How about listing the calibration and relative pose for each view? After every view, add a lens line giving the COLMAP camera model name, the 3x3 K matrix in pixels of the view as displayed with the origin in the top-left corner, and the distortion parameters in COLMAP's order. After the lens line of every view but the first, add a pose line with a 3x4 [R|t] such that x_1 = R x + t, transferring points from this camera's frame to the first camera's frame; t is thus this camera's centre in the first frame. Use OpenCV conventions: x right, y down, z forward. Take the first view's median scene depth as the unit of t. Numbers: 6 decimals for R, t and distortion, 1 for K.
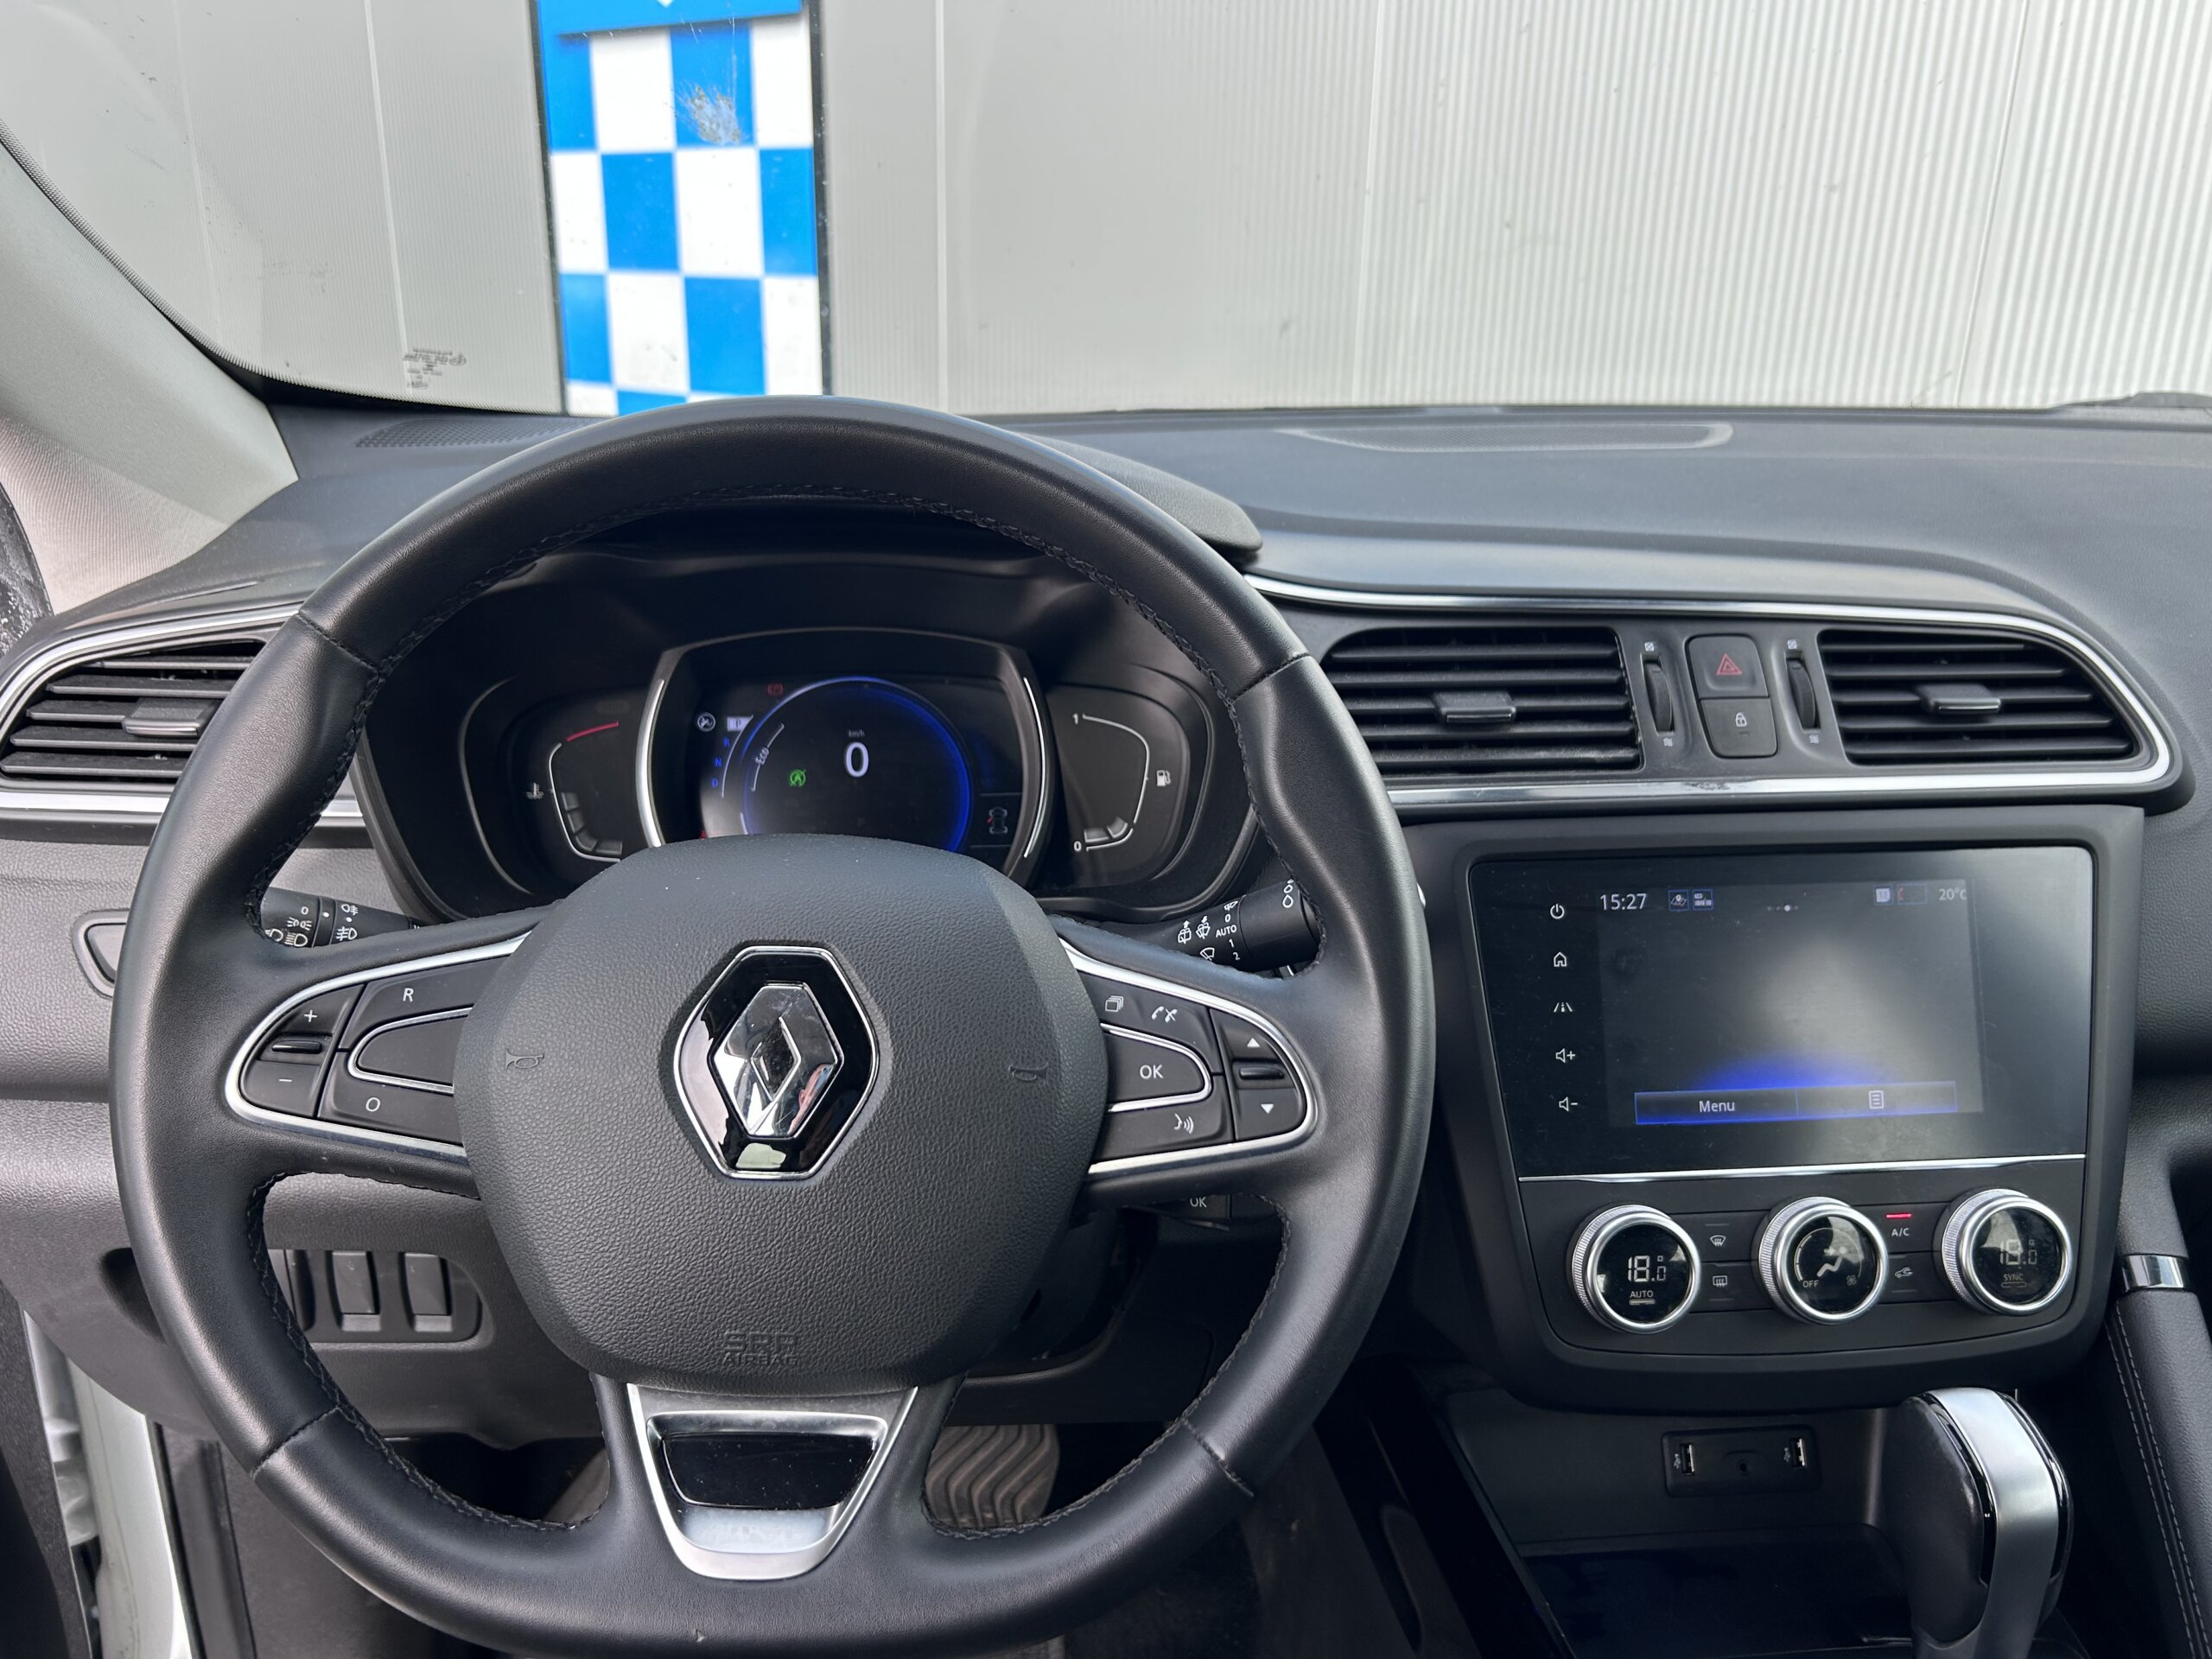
lens RADIAL K [[1716.8, 0, 1098.9], [0, 1716.8, 831.2], [0, 0, 1]] dist [0.004939, 0.001731]
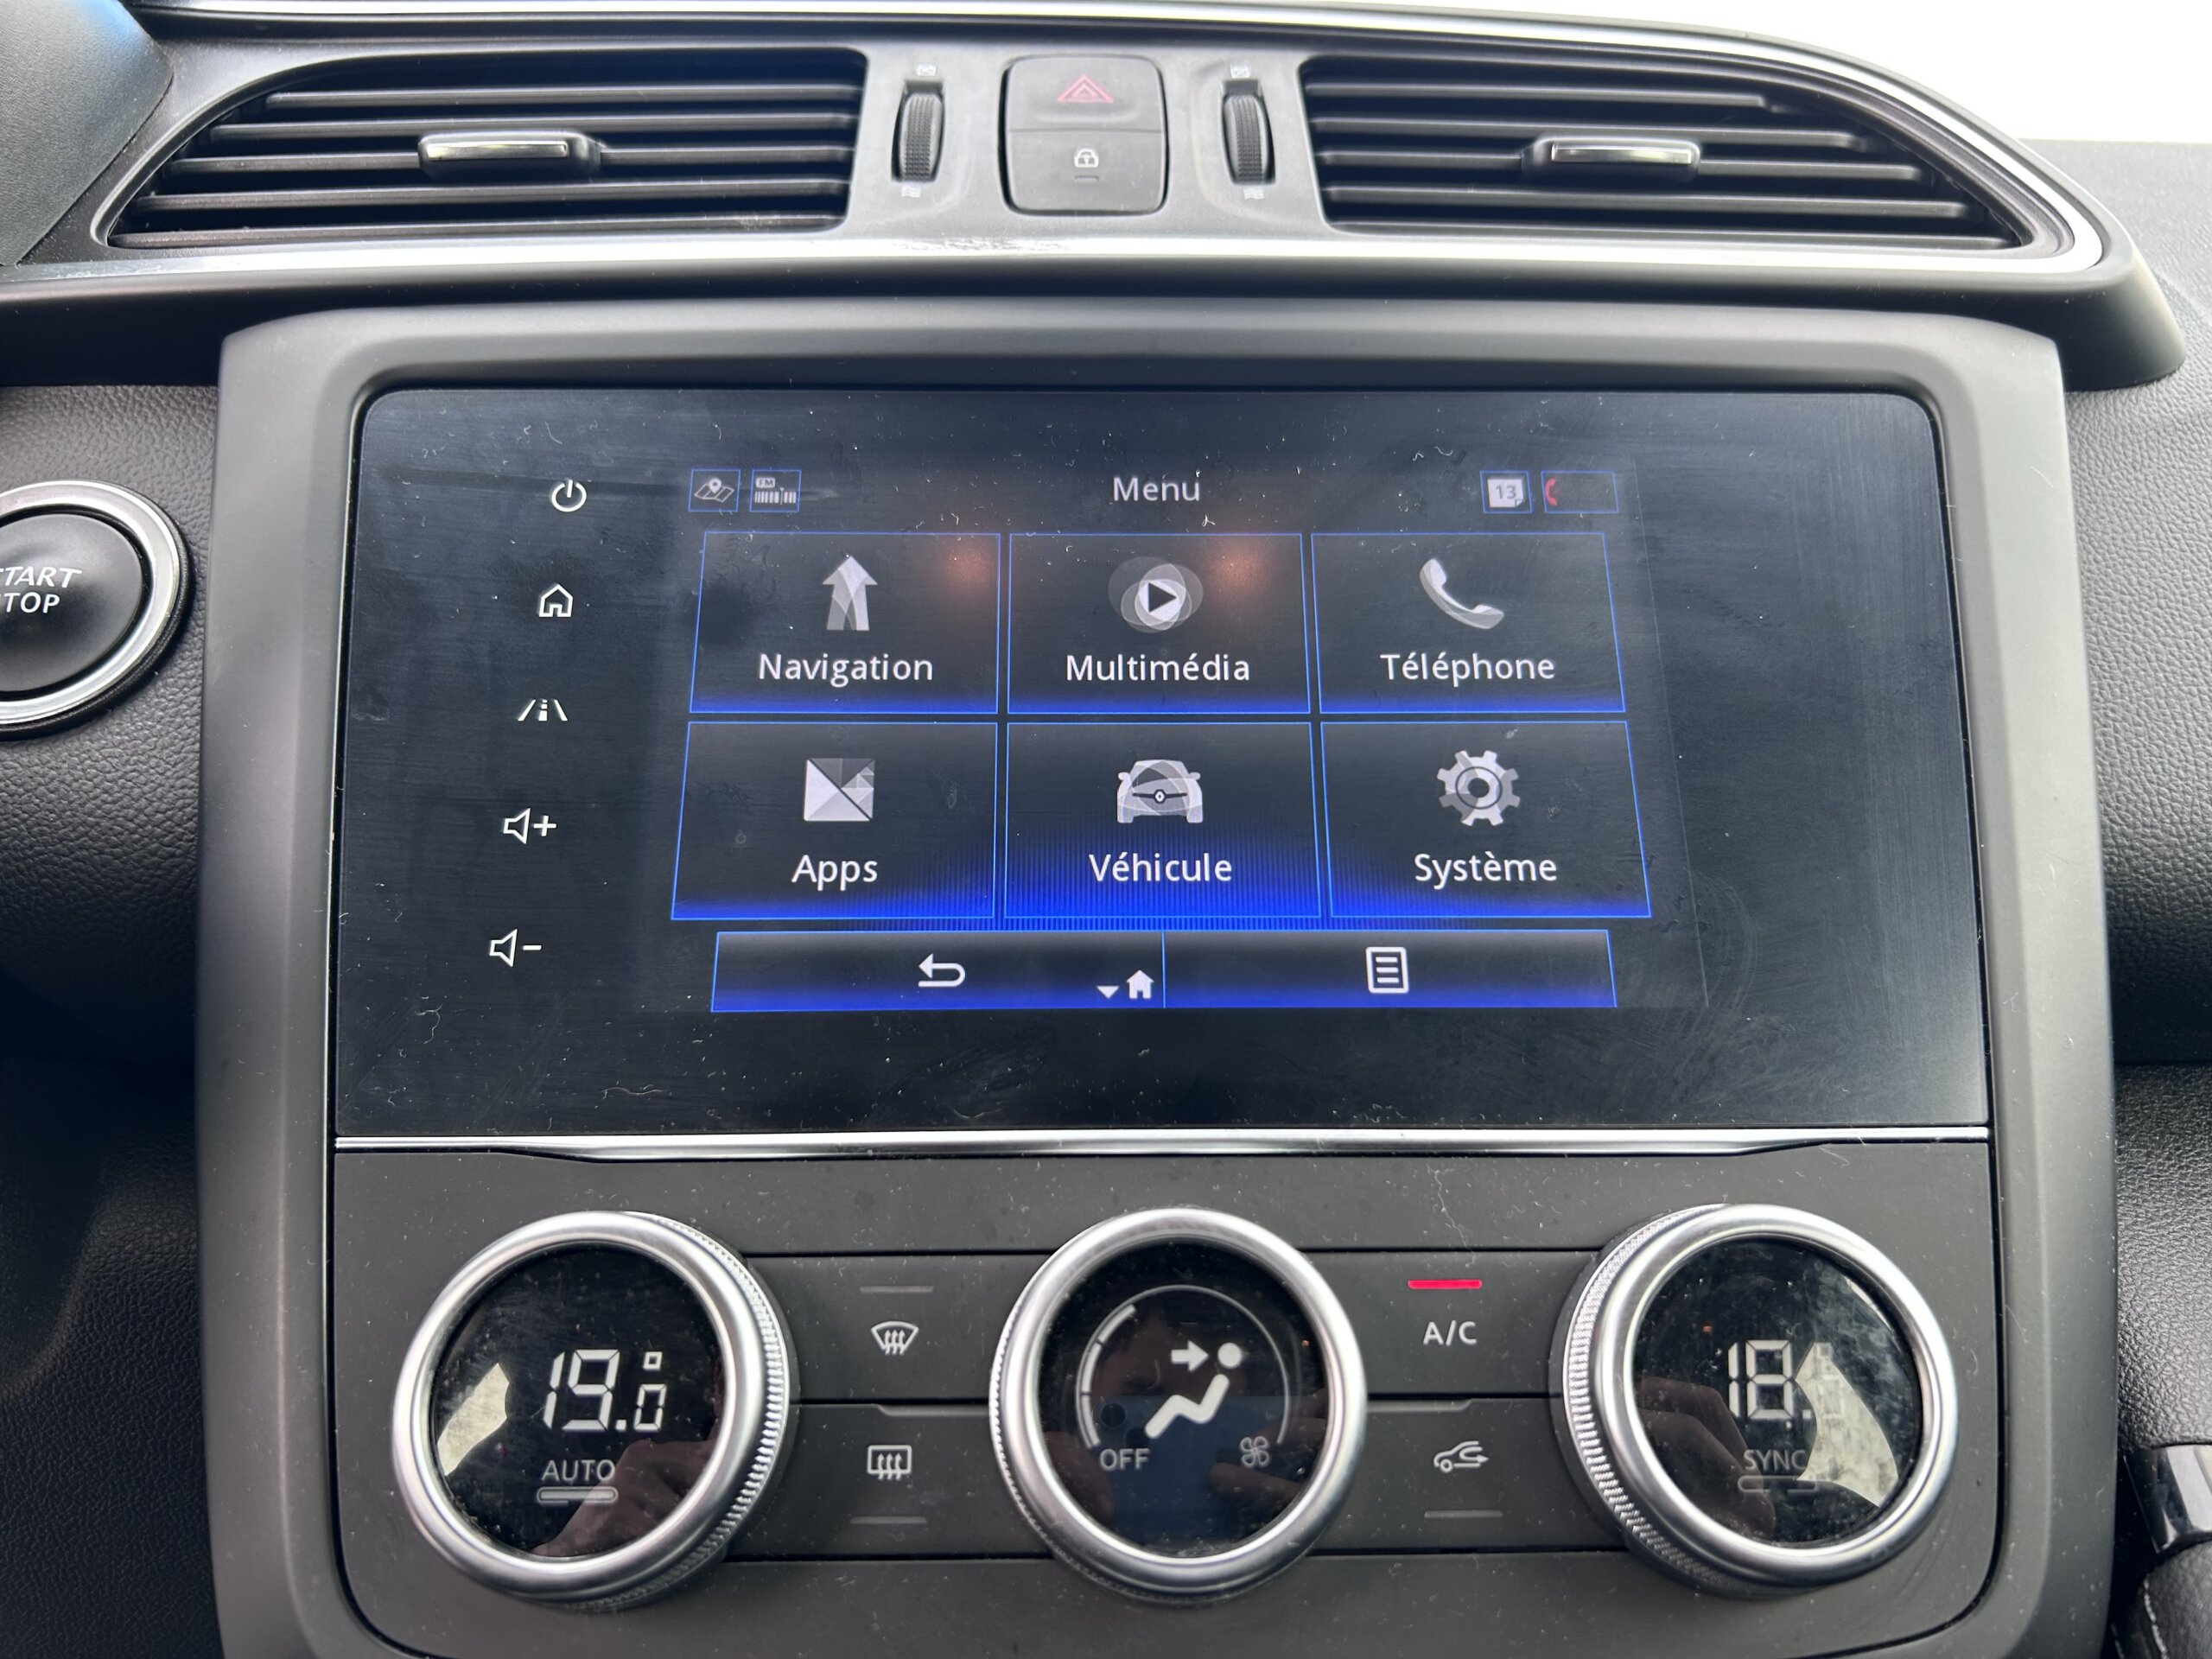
lens RADIAL K [[1716.8, 0, 1098.9], [0, 1716.8, 831.2], [0, 0, 1]] dist [0.004939, 0.001731]
pose [[0.998015, -0.001645, -0.062956, 0.405785], [-0.015060, 0.964423, -0.263934, 0.221639], [0.061151, 0.264358, 0.962484, 0.619580]]
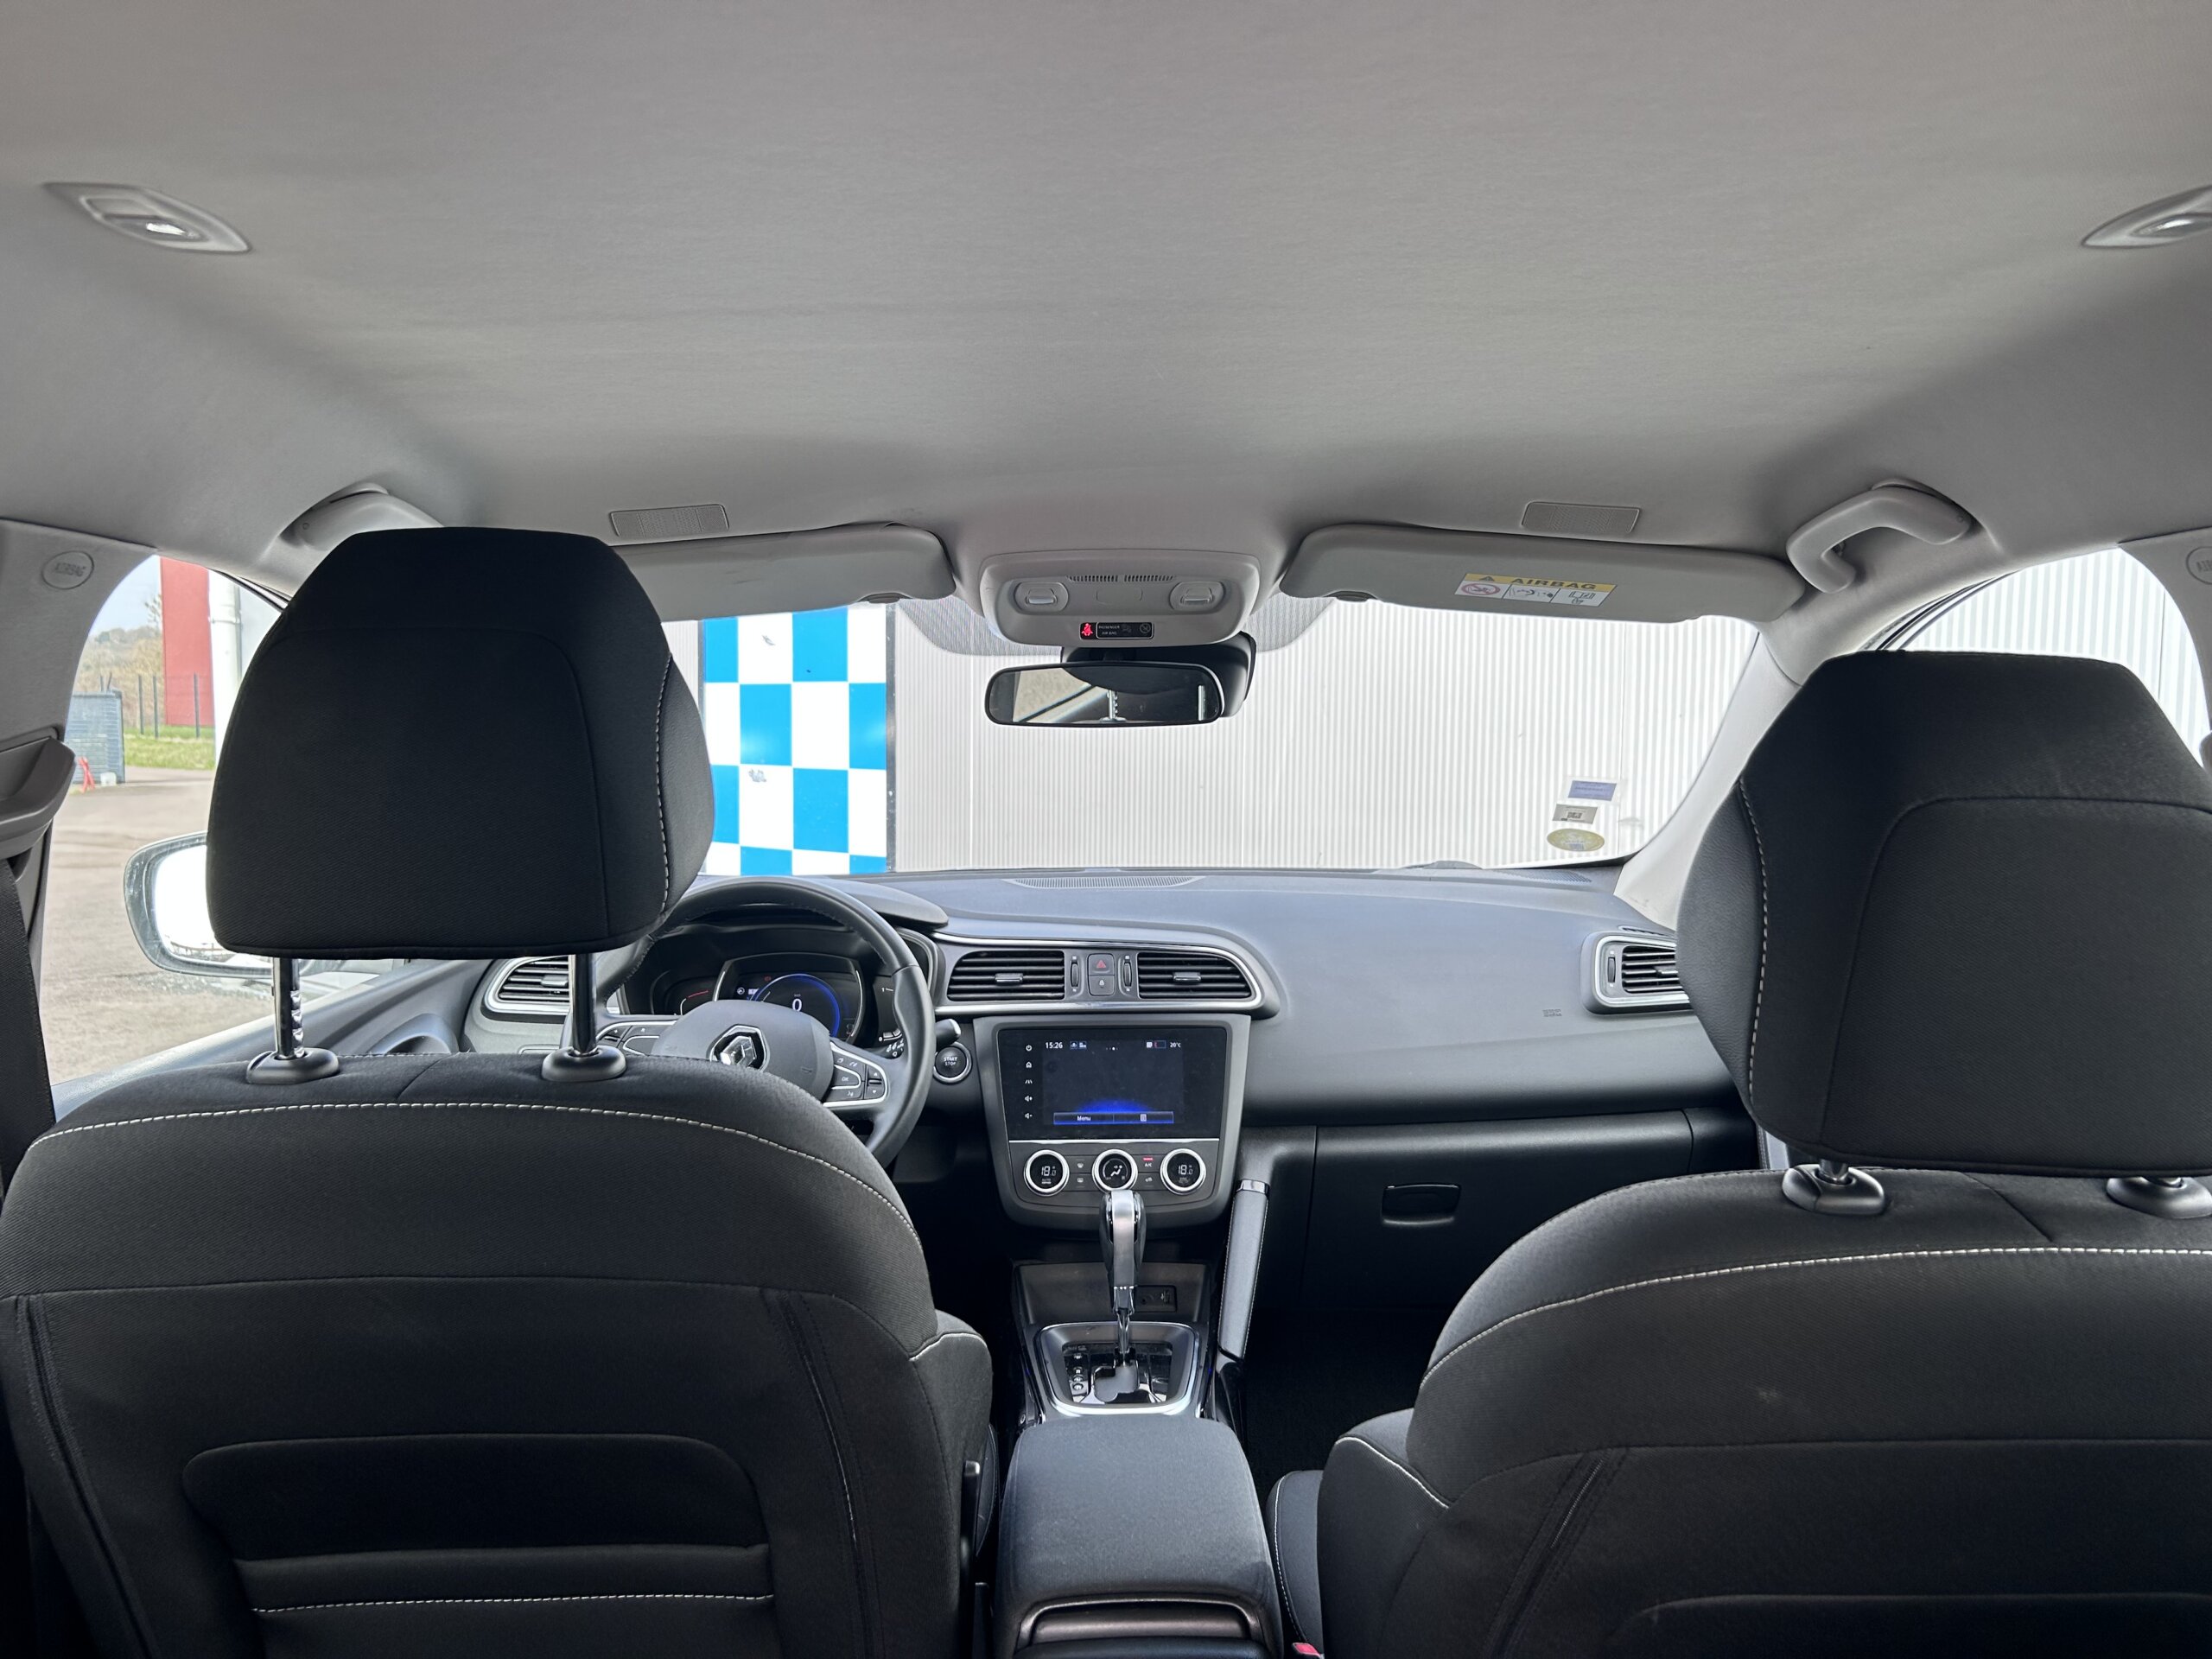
lens RADIAL K [[1648.5, 0, 1068.2], [0, 1648.5, 823.8], [0, 0, 1]] dist [0.253850, 0.000314]
pose [[0.996797, -0.007634, -0.079613, 0.538042], [-0.012735, 0.967584, -0.252228, 0.368071], [0.078958, 0.252433, 0.964387, -1.687884]]
